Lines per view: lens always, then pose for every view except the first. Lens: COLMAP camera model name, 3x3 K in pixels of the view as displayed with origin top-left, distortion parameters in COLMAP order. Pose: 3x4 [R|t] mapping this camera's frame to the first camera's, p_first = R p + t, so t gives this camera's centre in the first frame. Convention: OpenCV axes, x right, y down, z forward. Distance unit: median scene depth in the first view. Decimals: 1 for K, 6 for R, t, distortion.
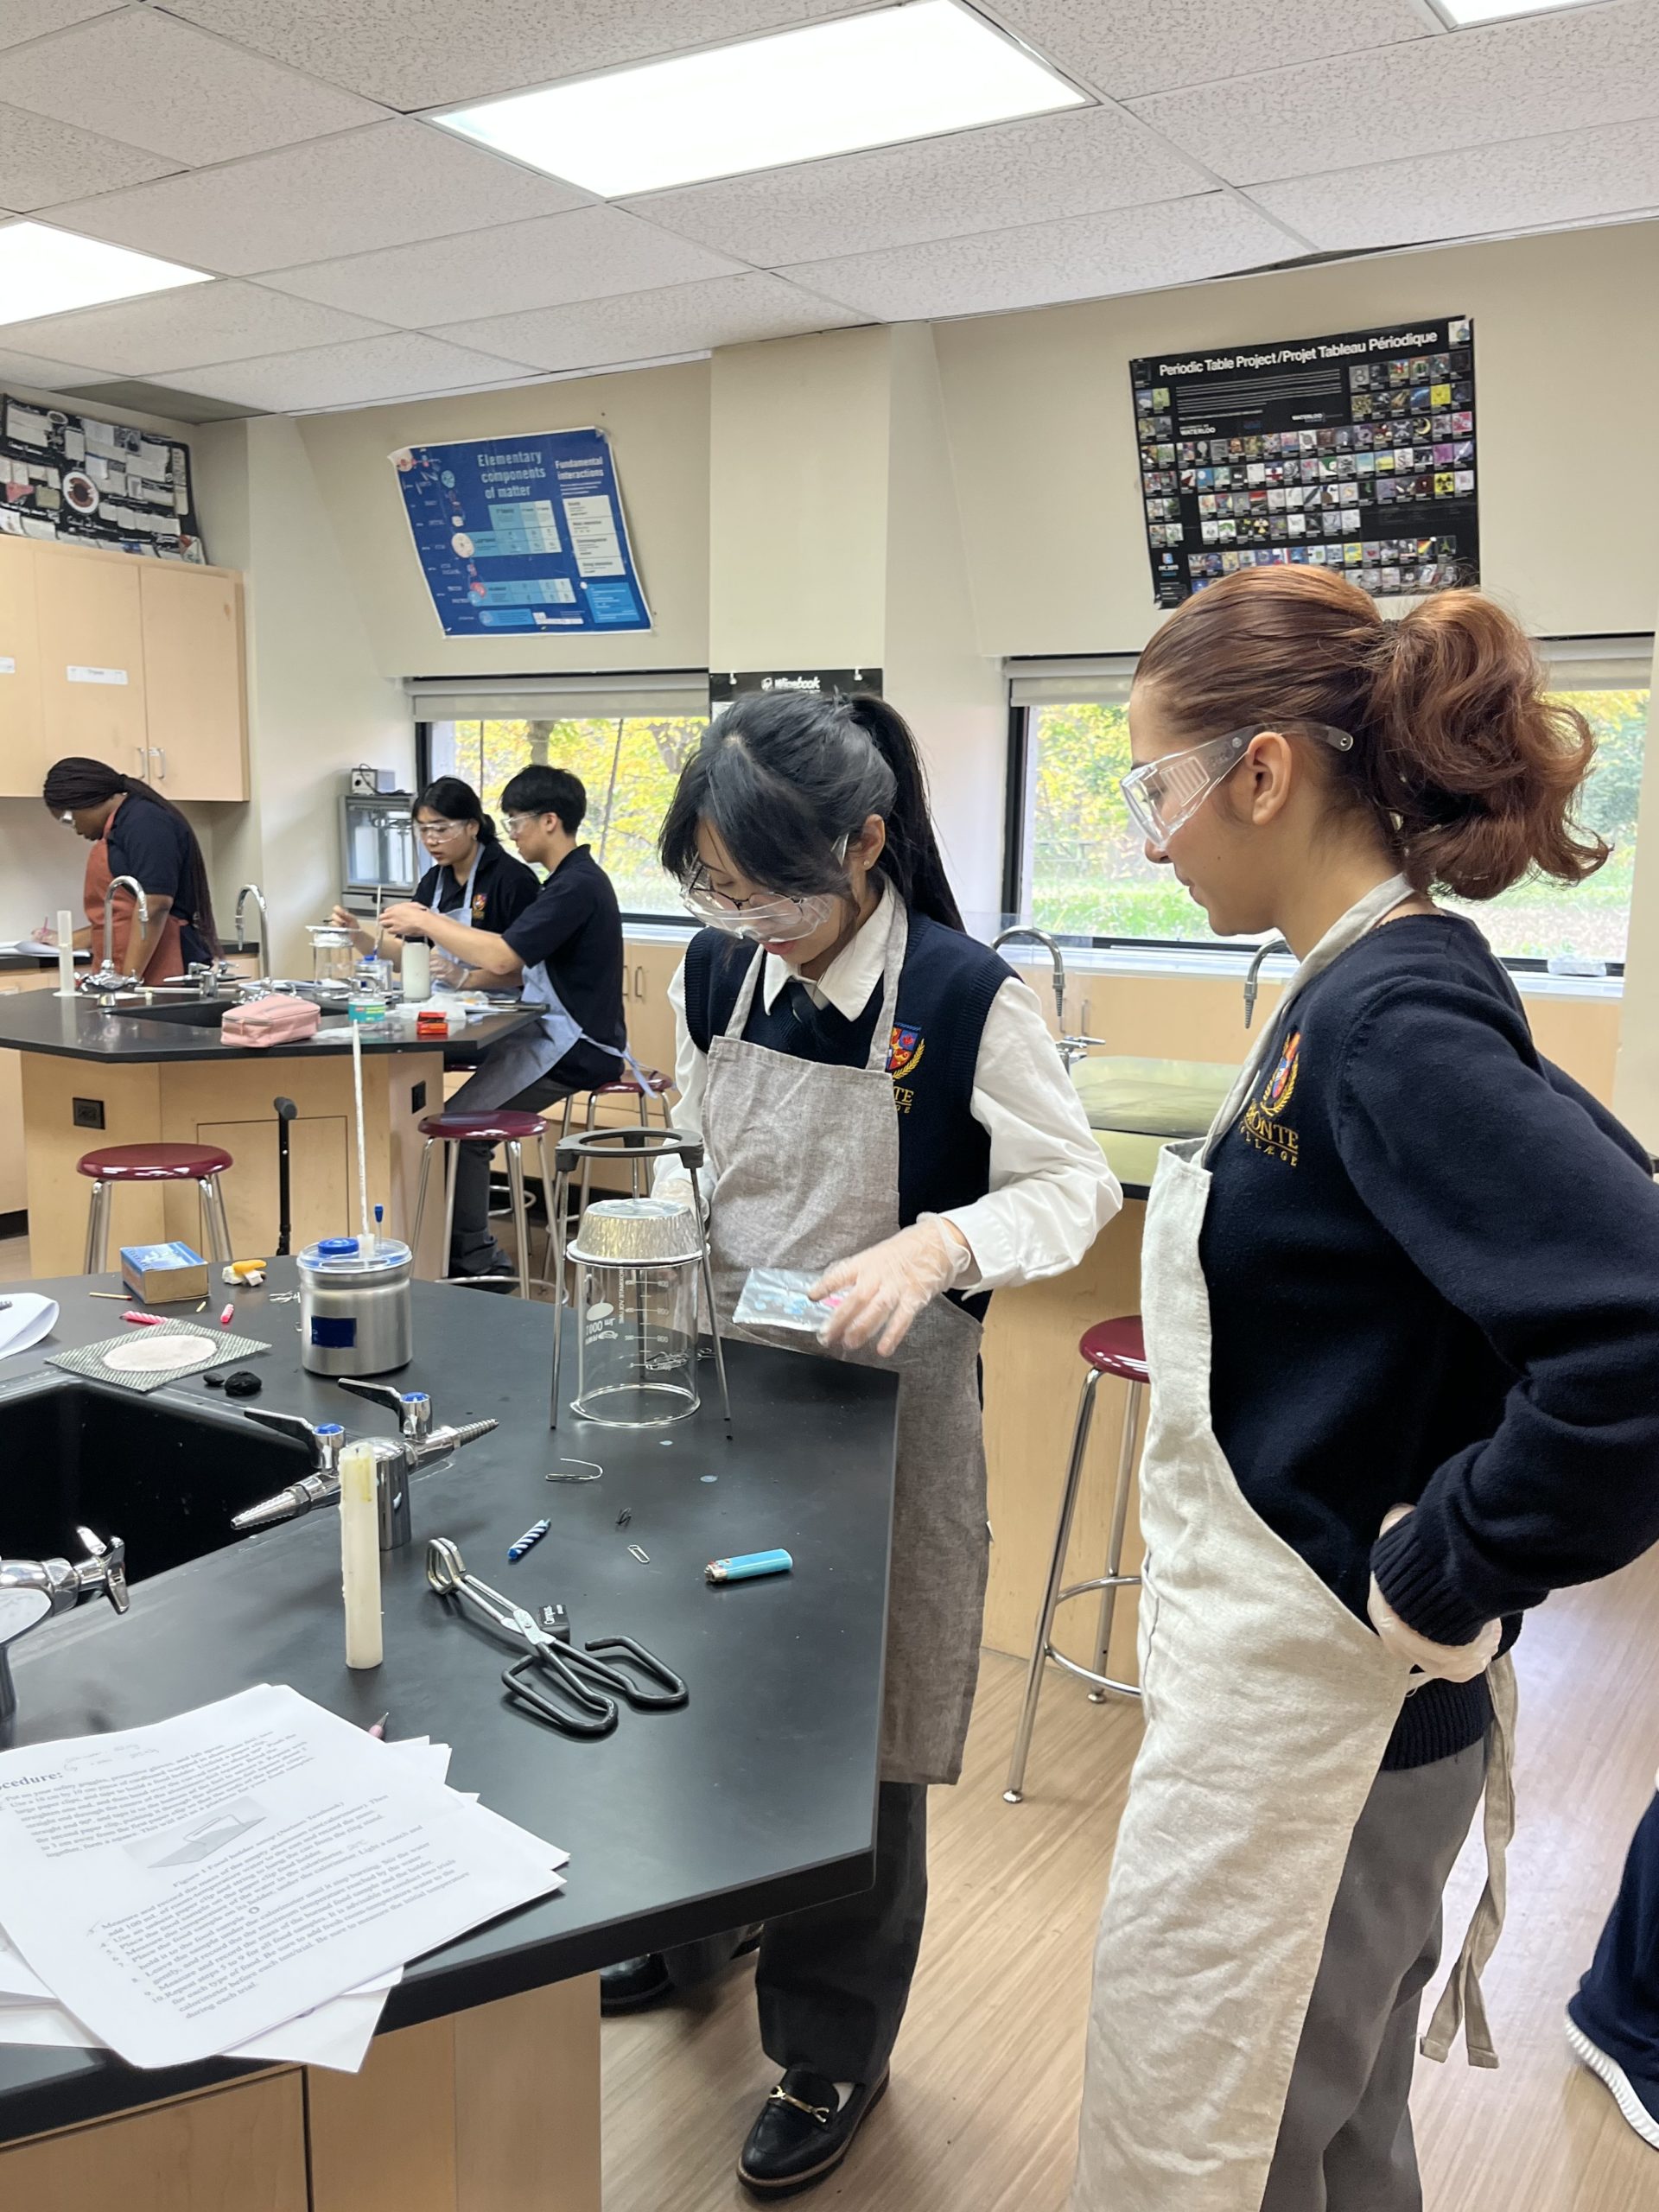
lens RADIAL K [[1829.2, 0, 830.5], [0, 1829.2, 1108.6], [0, 0, 1]] dist [-0.004592, -0.000918]
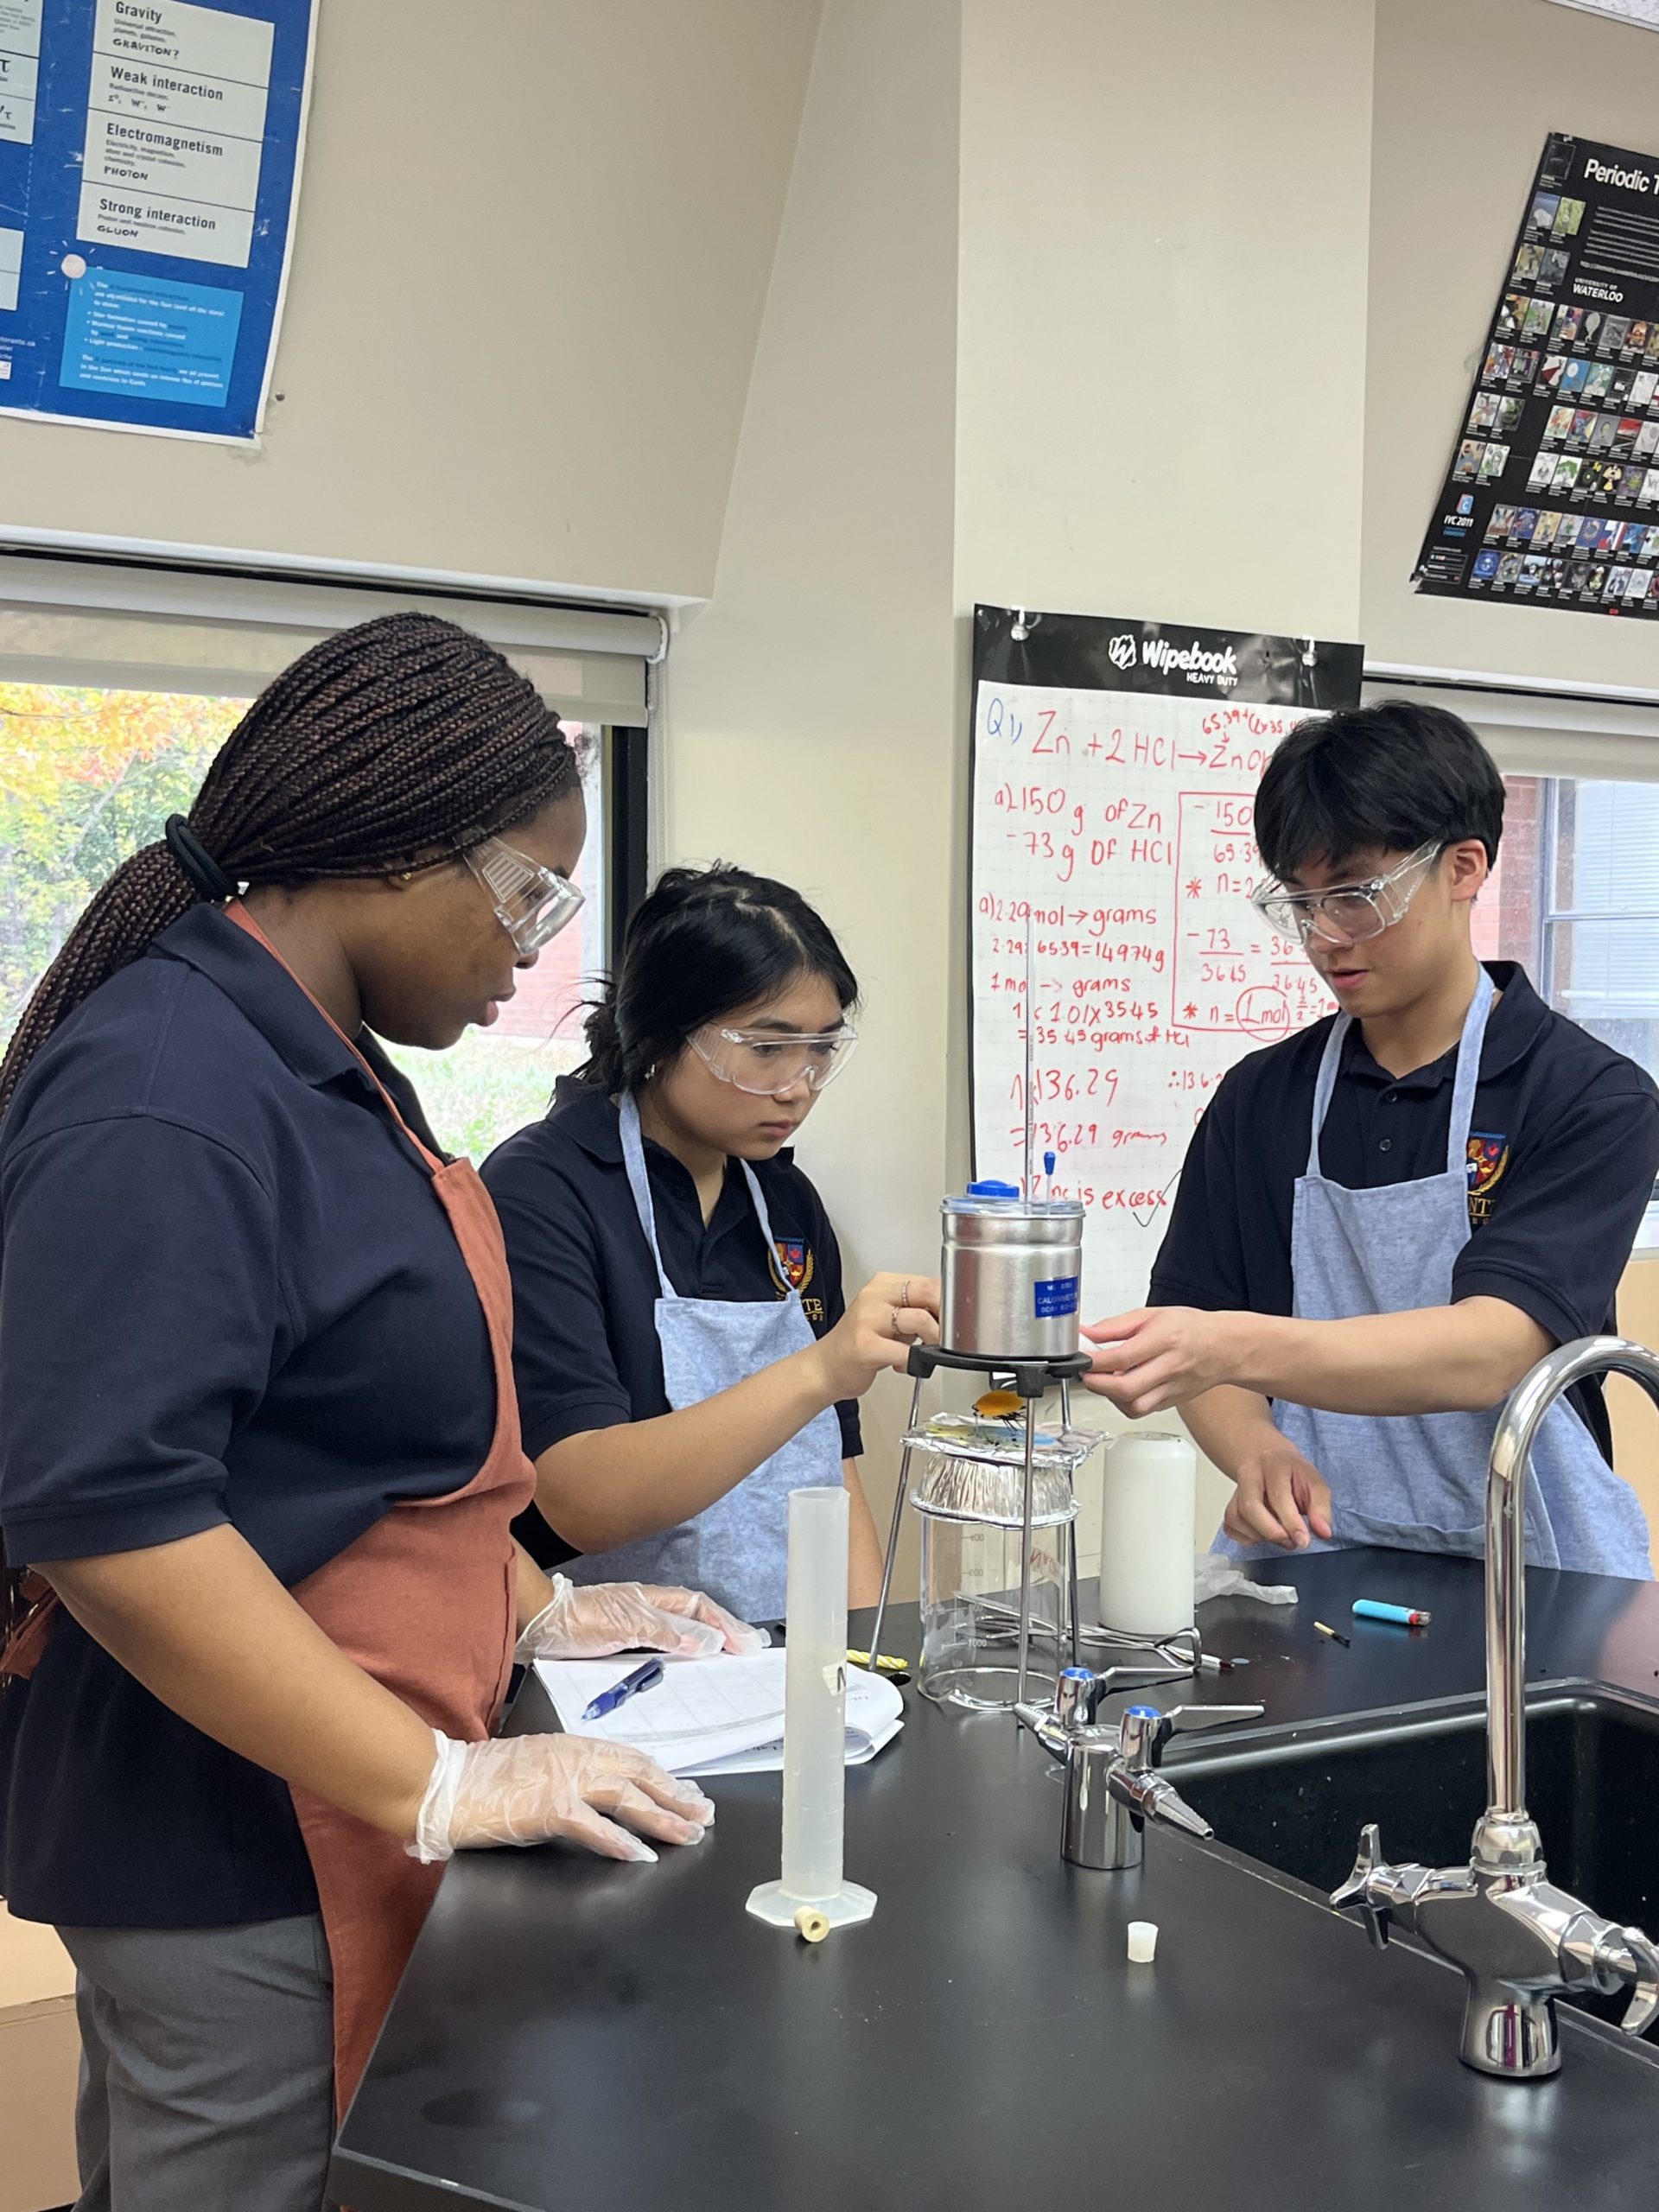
lens RADIAL K [[2462.0, 0, 829.7], [0, 2462.0, 1105.1], [0, 0, 1]] dist [0.013806, 0.000000]
pose [[0.462524, -0.055109, 0.884893, -0.583962], [0.134865, 0.990825, -0.008786, -0.145607], [-0.876290, 0.123404, 0.465712, 0.868662]]
